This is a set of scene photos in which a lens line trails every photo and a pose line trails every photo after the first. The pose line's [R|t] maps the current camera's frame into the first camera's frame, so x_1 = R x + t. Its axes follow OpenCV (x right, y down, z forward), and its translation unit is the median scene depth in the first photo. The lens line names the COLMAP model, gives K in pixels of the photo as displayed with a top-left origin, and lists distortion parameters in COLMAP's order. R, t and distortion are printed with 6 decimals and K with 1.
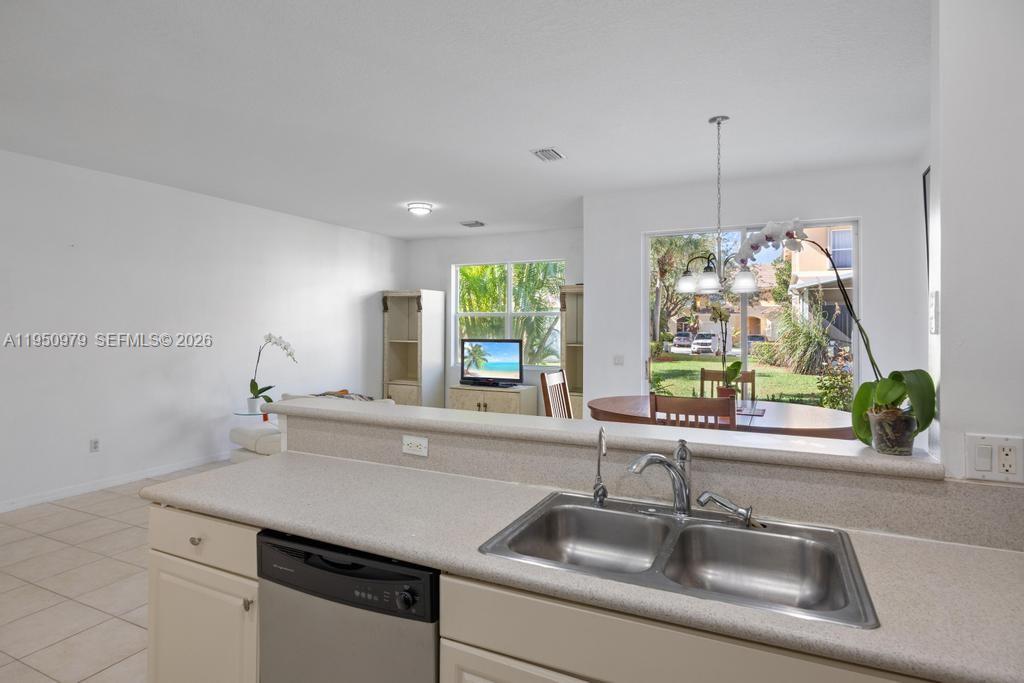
lens RADIAL K [[556.6, 0, 512.0], [0, 556.6, 341.5], [0, 0, 1]] dist [-0.001400, -0.000520]
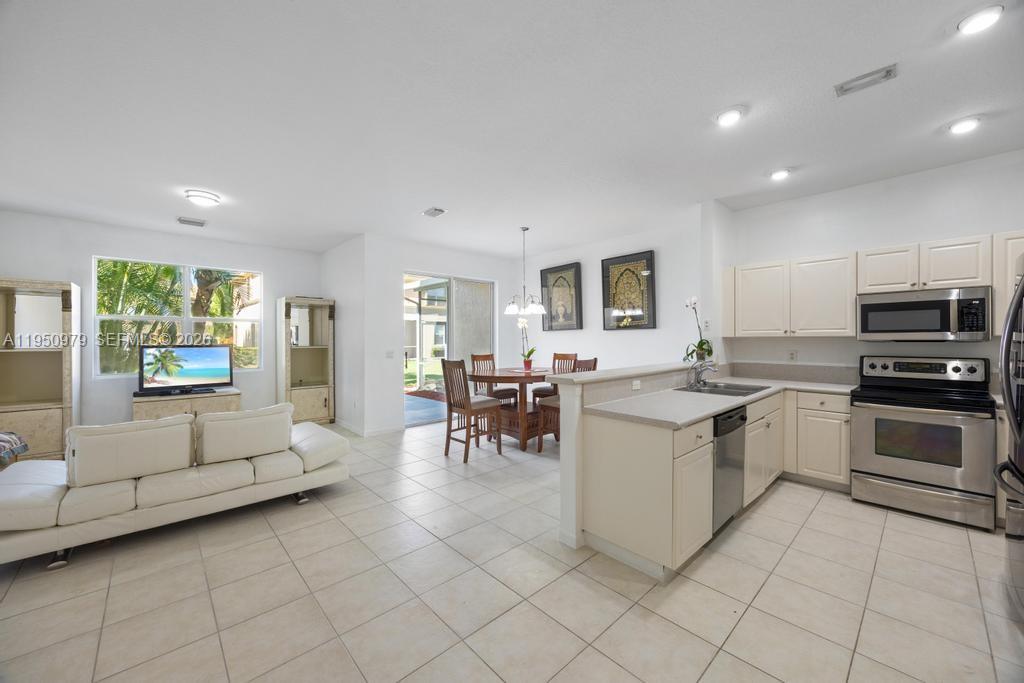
lens RADIAL K [[390.4, 0, 508.9], [0, 390.4, 339.9], [0, 0, 1]] dist [-0.000176, -0.000004]
pose [[0.378518, -0.000134, 0.925594, -0.444753], [0.022251, 0.999712, -0.008955, 0.006866], [-0.925326, 0.023985, 0.378412, 0.237562]]
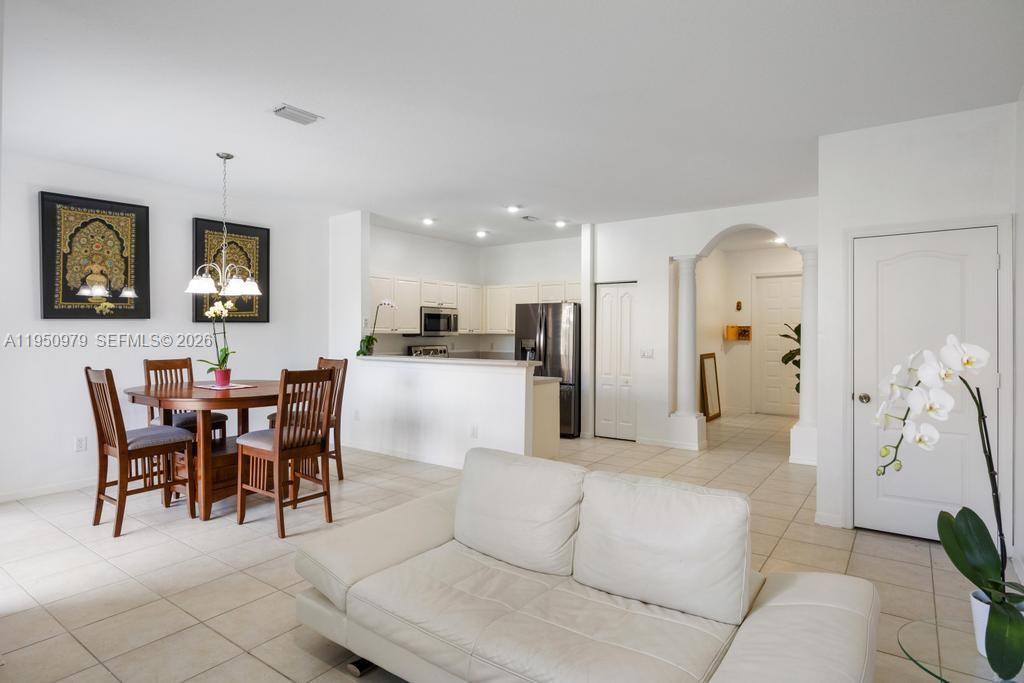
lens RADIAL K [[556.6, 0, 512.0], [0, 556.6, 341.5], [0, 0, 1]] dist [-0.001400, -0.000520]
pose [[-0.983264, -0.000363, 0.182185, -0.224902], [0.006186, 0.999355, 0.035376, -0.011718], [-0.182080, 0.035911, -0.982628, 0.968542]]
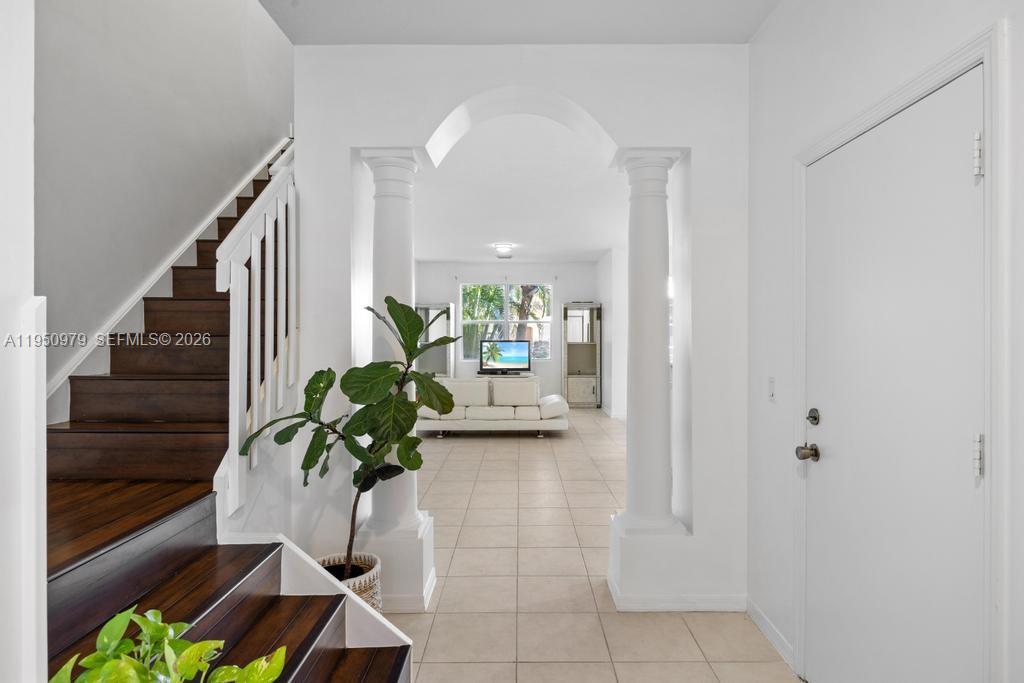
lens RADIAL K [[556.6, 0, 512.0], [0, 556.6, 341.5], [0, 0, 1]] dist [-0.001400, -0.000520]
pose [[0.911409, 0.002999, 0.411490, -0.579454], [0.003946, 0.999864, -0.016027, 0.022117], [-0.411482, 0.016231, 0.911273, -0.249051]]
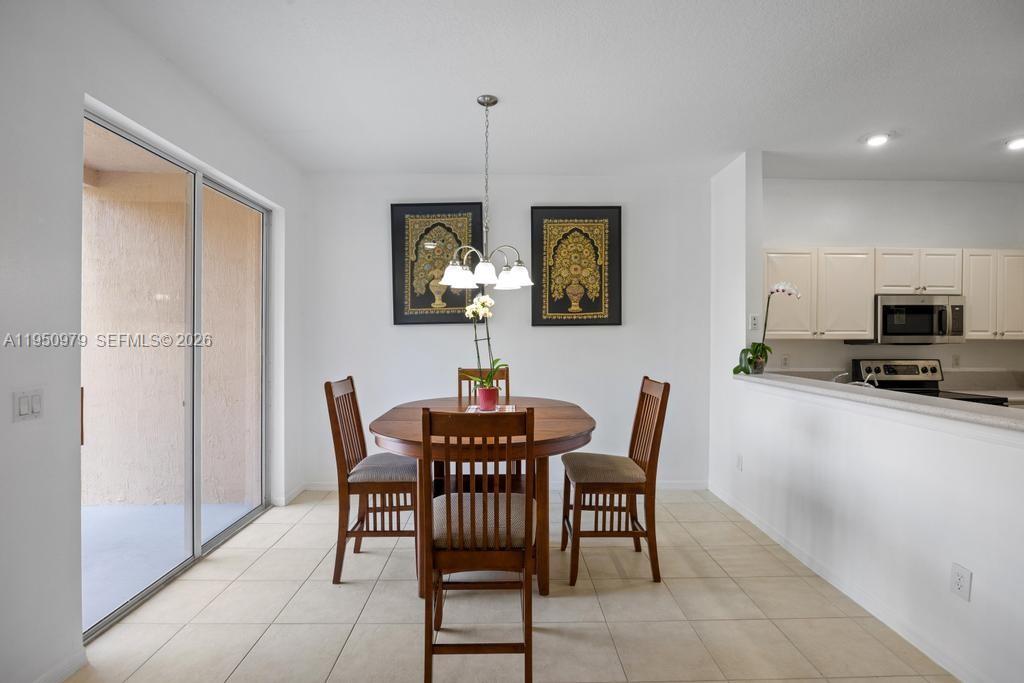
lens RADIAL K [[473.8, 0, 510.3], [0, 473.8, 337.6], [0, 0, 1]] dist [-0.014769, 0.000747]
pose [[-0.446129, 0.000018, 0.894968, -0.161578], [0.019908, 0.999753, 0.009904, -0.006465], [-0.894747, 0.022235, -0.446019, 0.604866]]
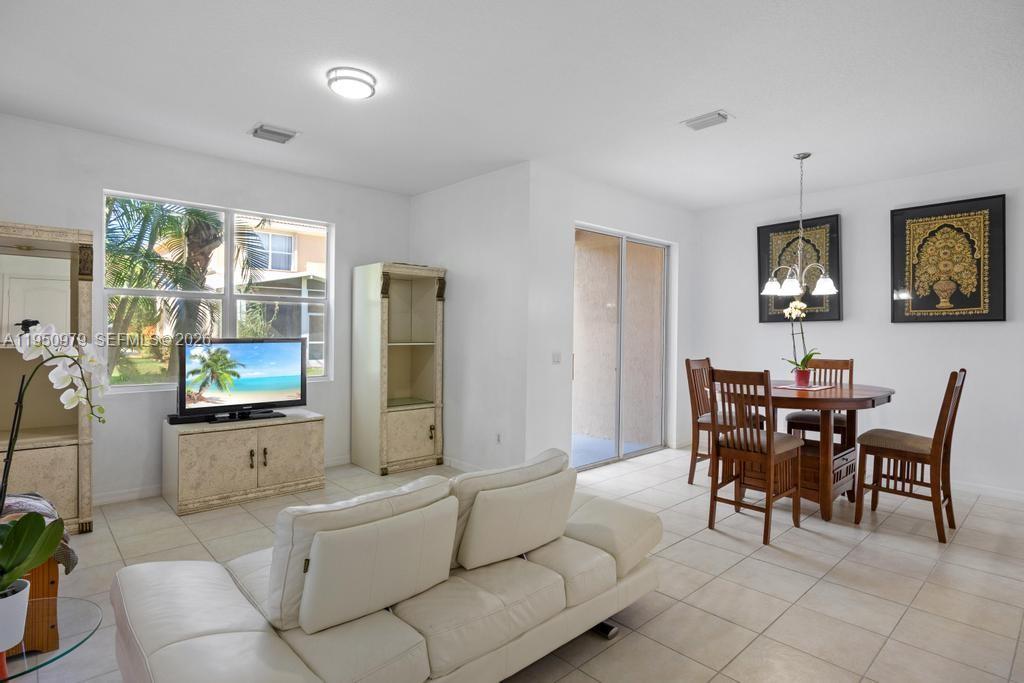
lens RADIAL K [[534.6, 0, 509.7], [0, 534.6, 339.3], [0, 0, 1]] dist [-0.006659, -0.000965]
pose [[0.371194, -0.006217, 0.928534, -0.450551], [0.011530, 0.999931, 0.002085, -0.000737], [-0.928484, 0.009932, 0.371240, 0.533413]]
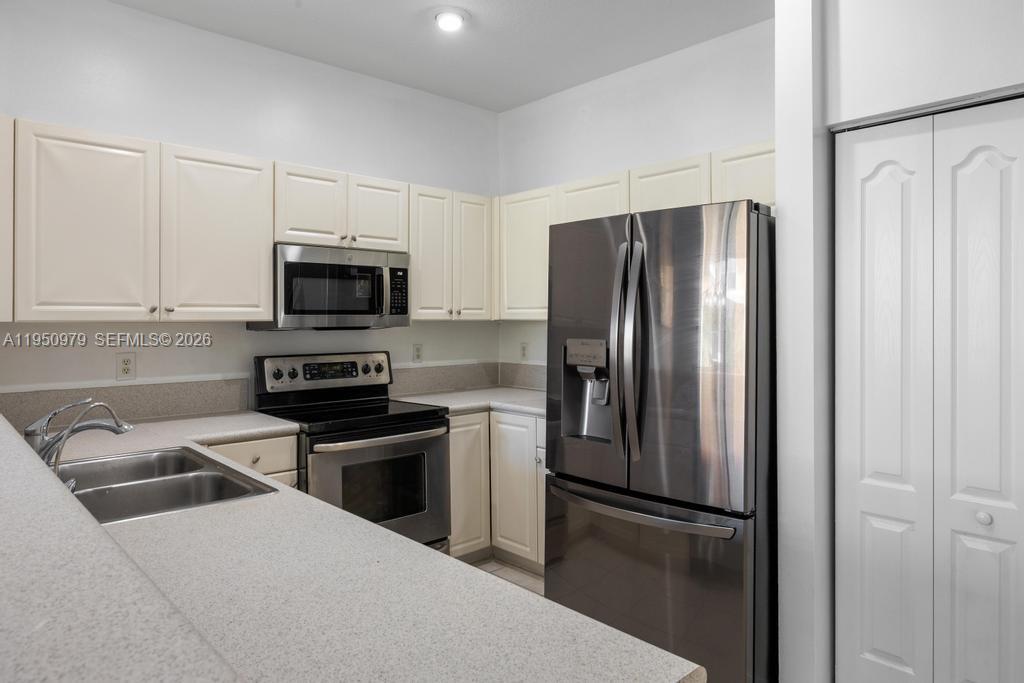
lens RADIAL K [[649.0, 0, 509.7], [0, 649.0, 319.5], [0, 0, 1]] dist [-0.000862, -0.000438]
pose [[-0.926820, 0.007933, 0.375423, -0.167660], [0.016126, 0.999695, 0.018687, 0.001901], [-0.375160, 0.023374, -0.926665, 0.349604]]
